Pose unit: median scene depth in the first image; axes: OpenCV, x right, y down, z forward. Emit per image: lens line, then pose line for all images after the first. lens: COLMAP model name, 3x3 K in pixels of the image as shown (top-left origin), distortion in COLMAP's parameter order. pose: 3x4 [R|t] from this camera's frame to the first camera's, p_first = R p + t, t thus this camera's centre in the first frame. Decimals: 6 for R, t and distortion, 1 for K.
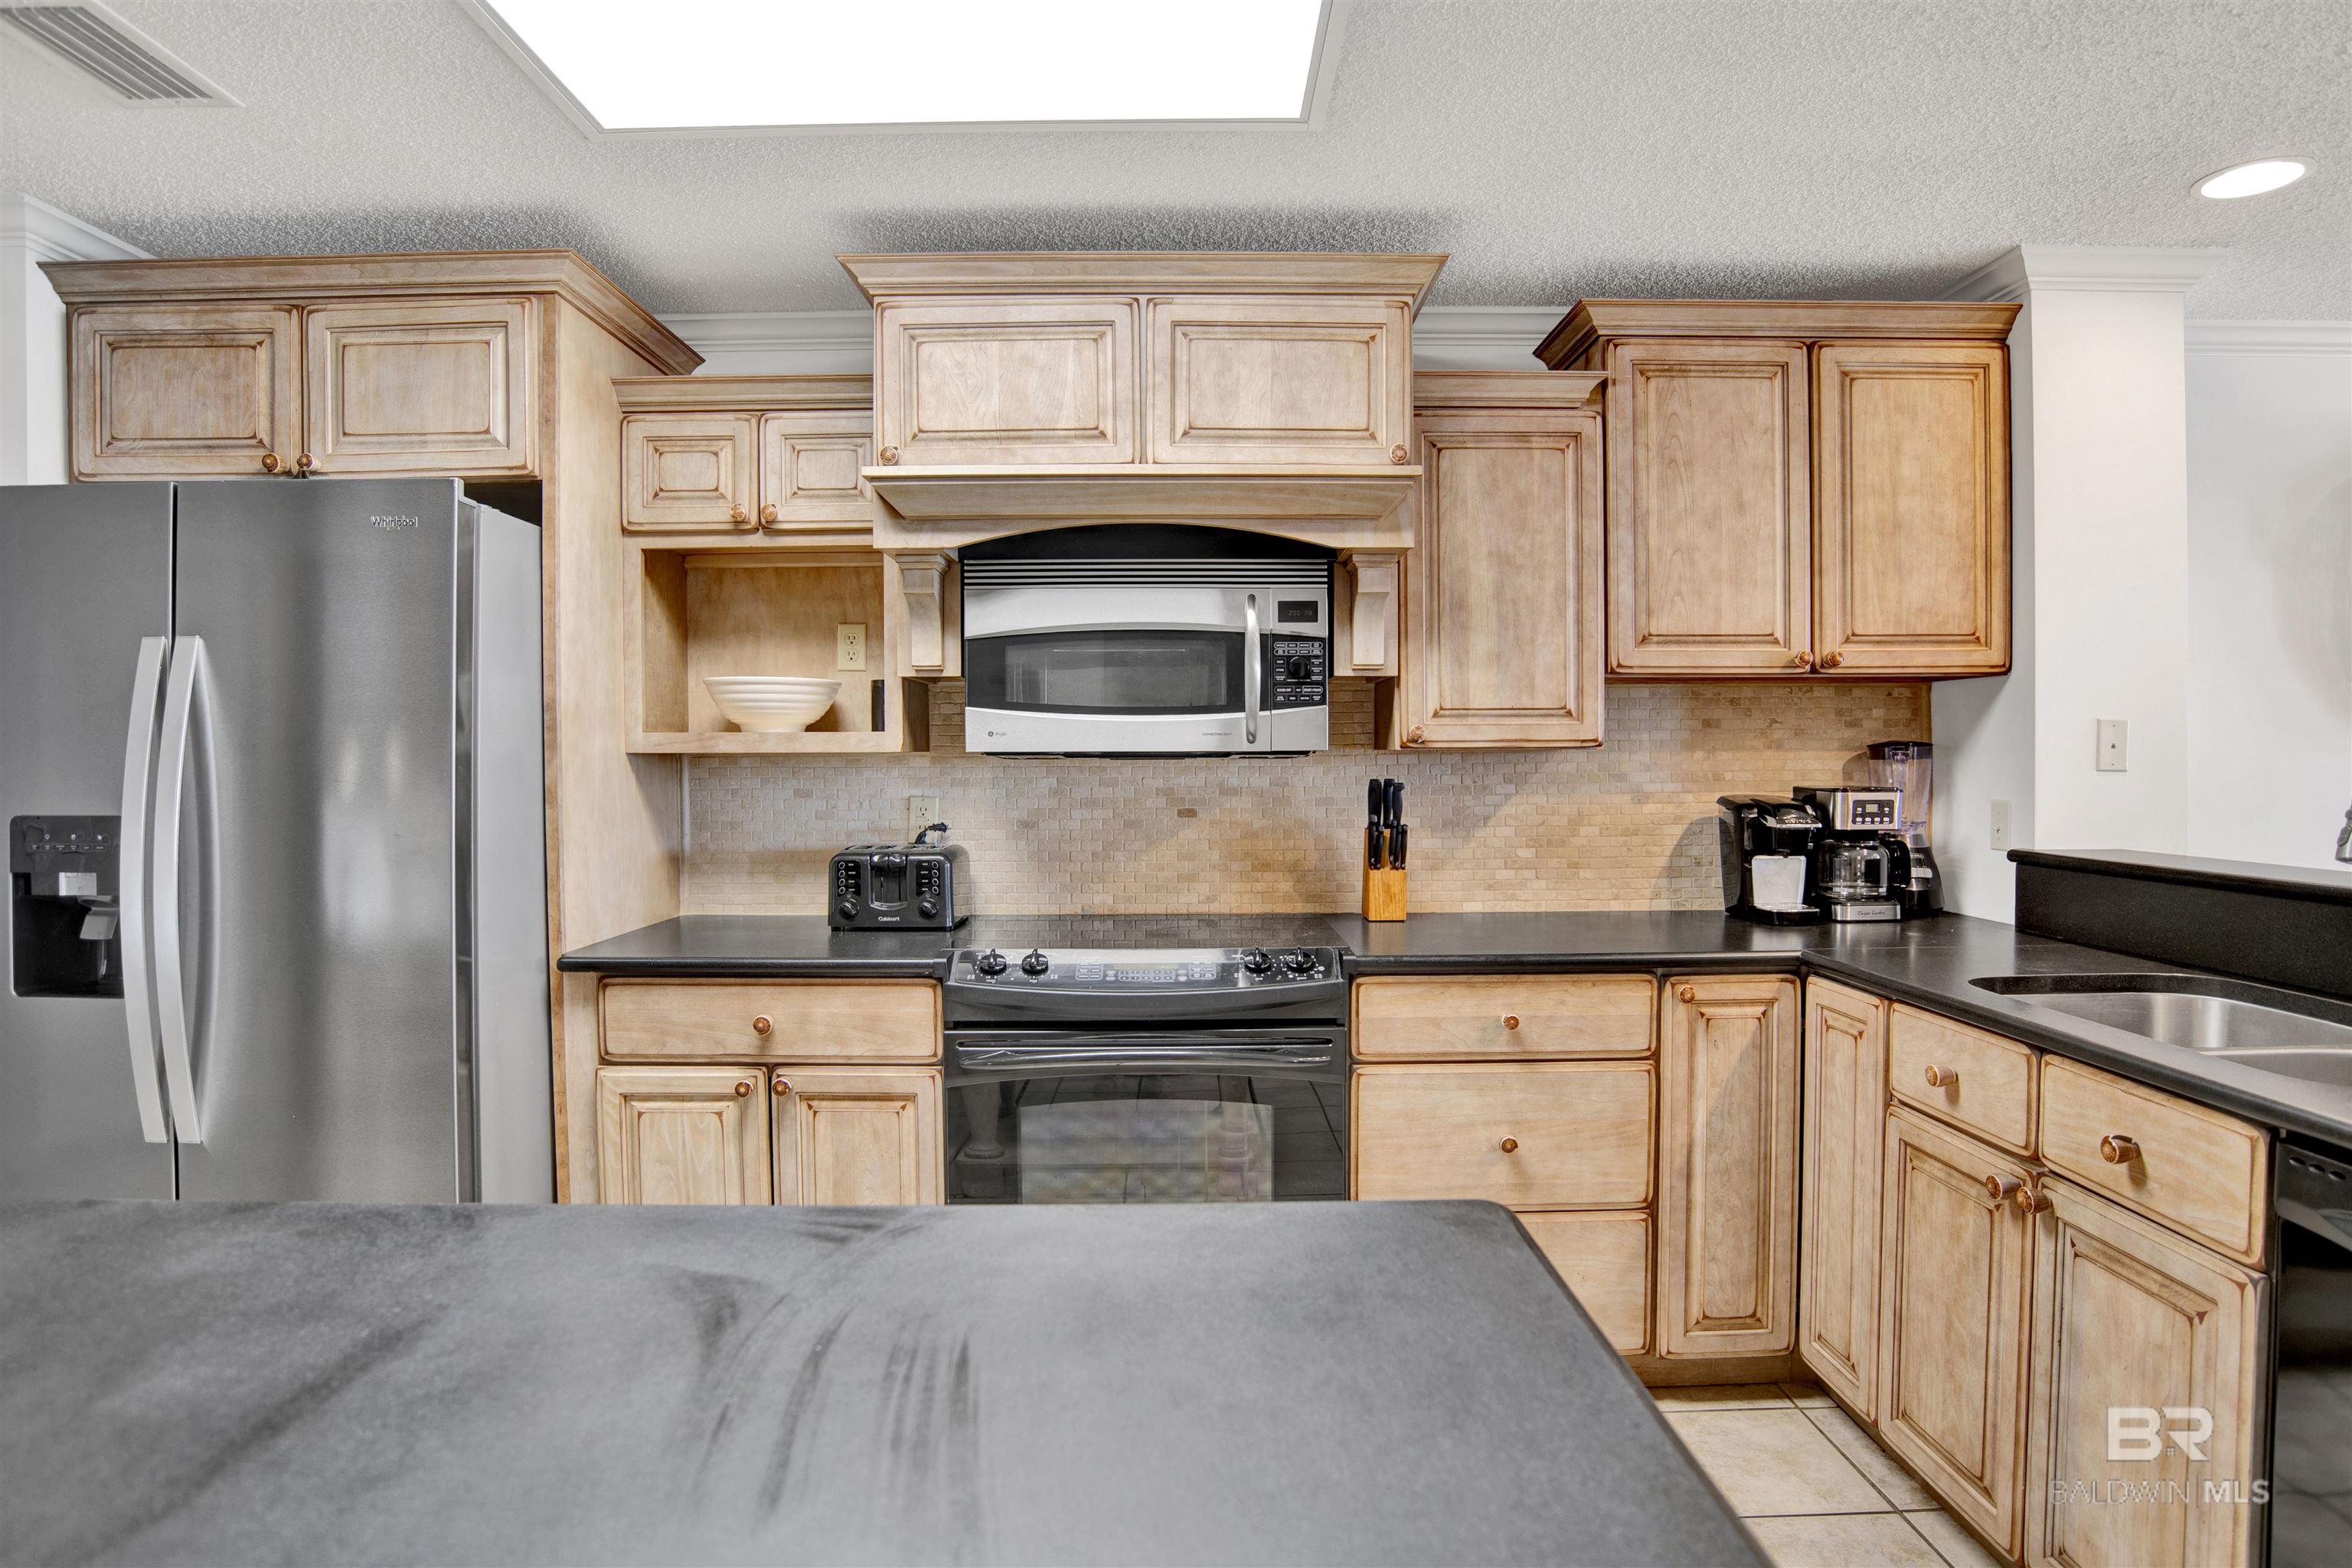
lens RADIAL K [[1267.7, 0, 1183.7], [0, 1267.7, 773.7], [0, 0, 1]] dist [-0.072496, 0.027820]
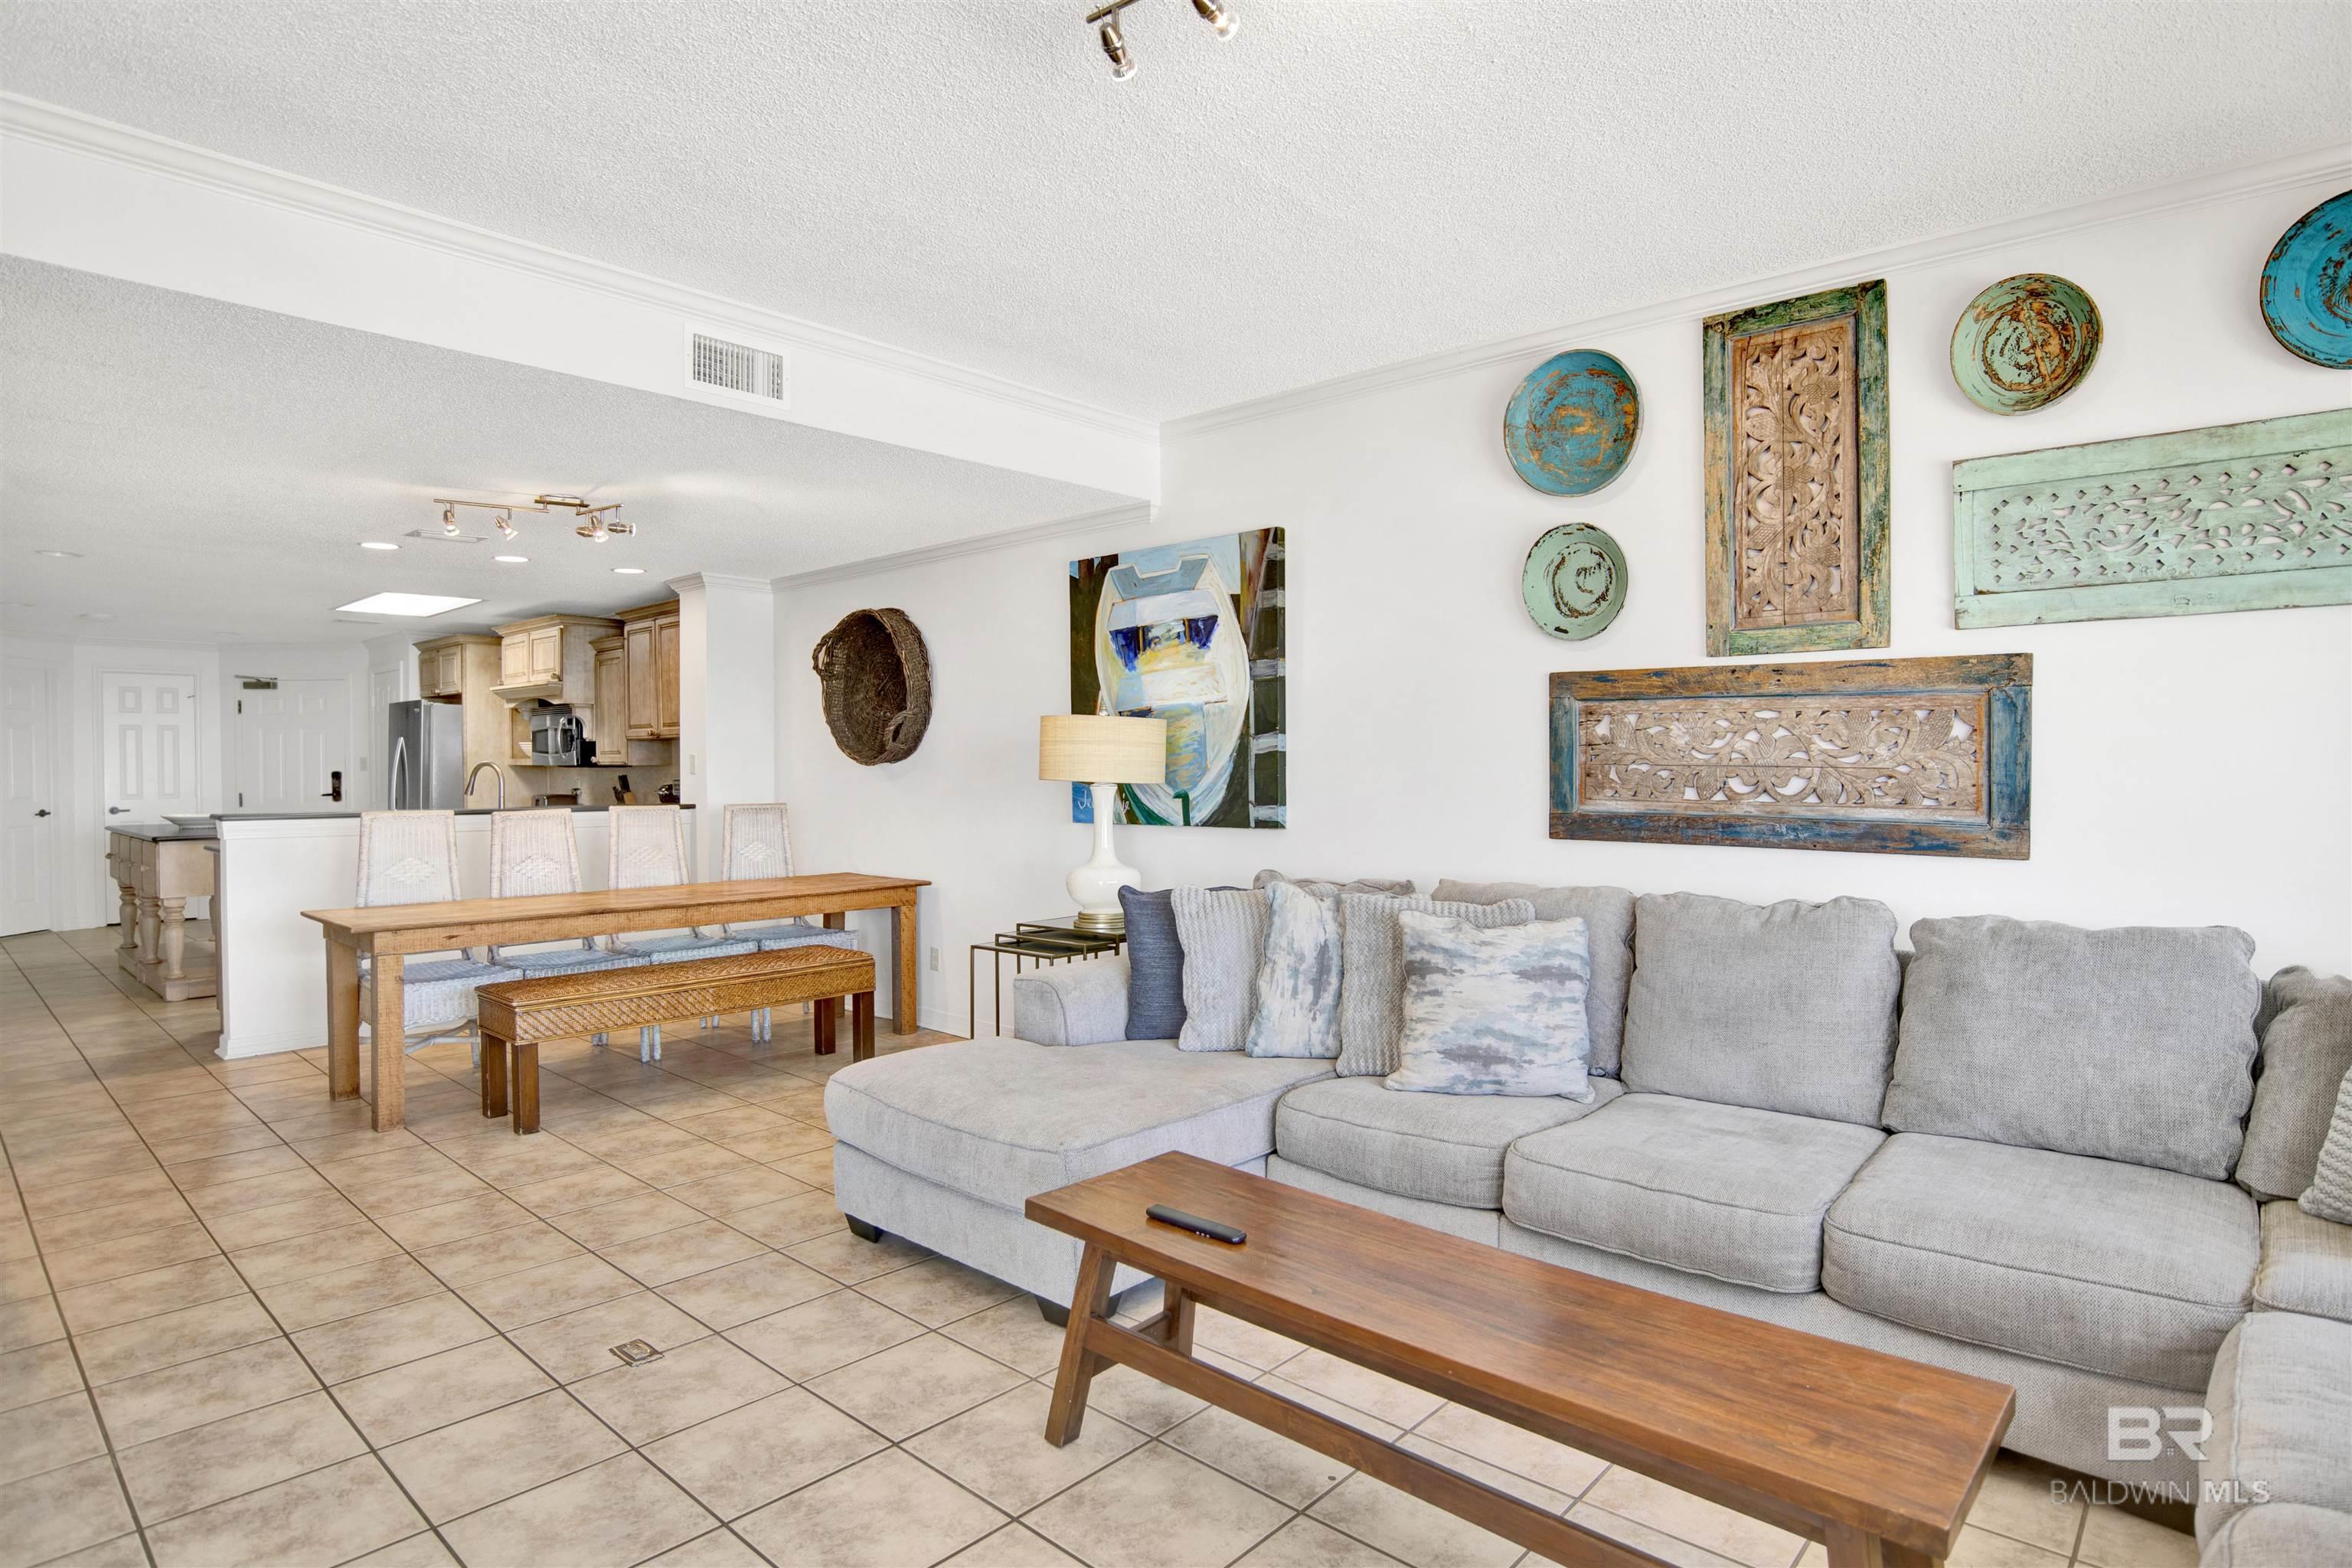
lens RADIAL K [[1267.7, 0, 1181.8], [0, 1267.7, 769.8], [0, 0, 1]] dist [-0.072496, 0.027820]
pose [[0.732689, 0.006087, -0.680536, 3.283751], [-0.015199, 0.999857, -0.007421, -0.008414], [0.680394, 0.015781, 0.732677, -0.238484]]
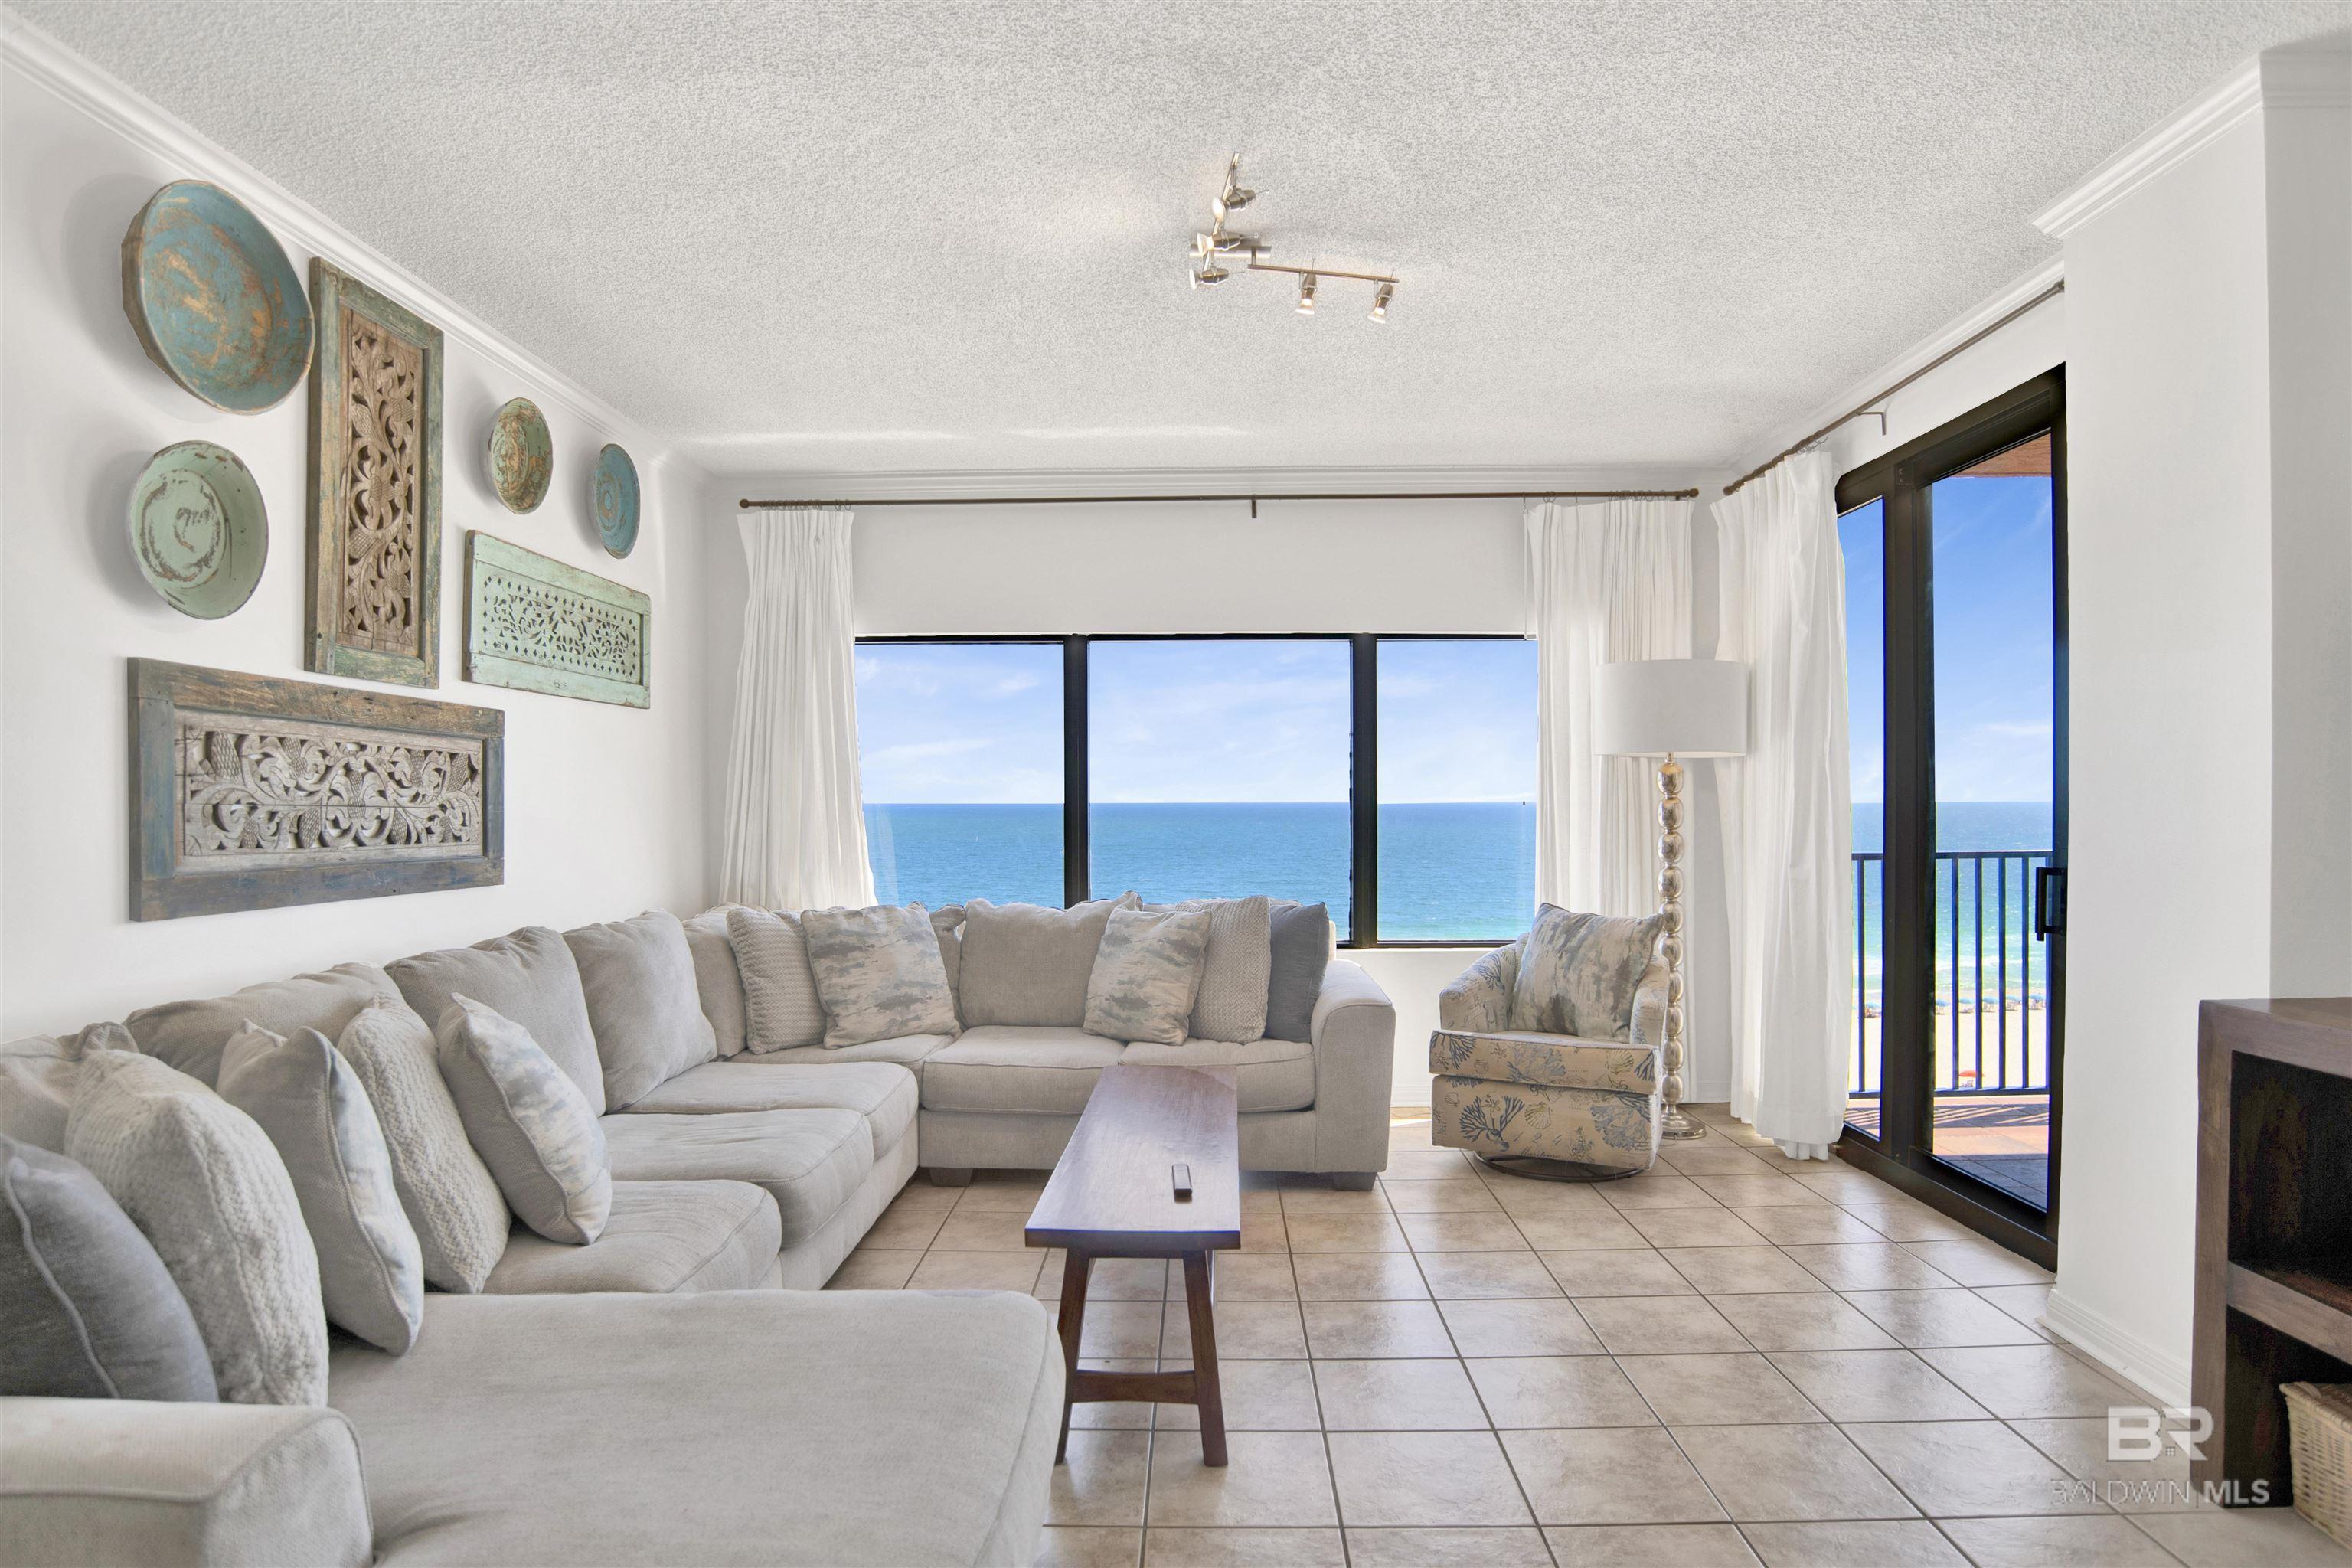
lens RADIAL K [[1267.7, 0, 1174.0], [0, 1267.7, 800.5], [0, 0, 1]] dist [-0.072496, 0.027820]
pose [[0.034910, 0.005018, 0.999378, 1.720535], [0.023875, 0.999698, -0.005854, -0.011226], [-0.999105, 0.024064, 0.034780, 0.345410]]
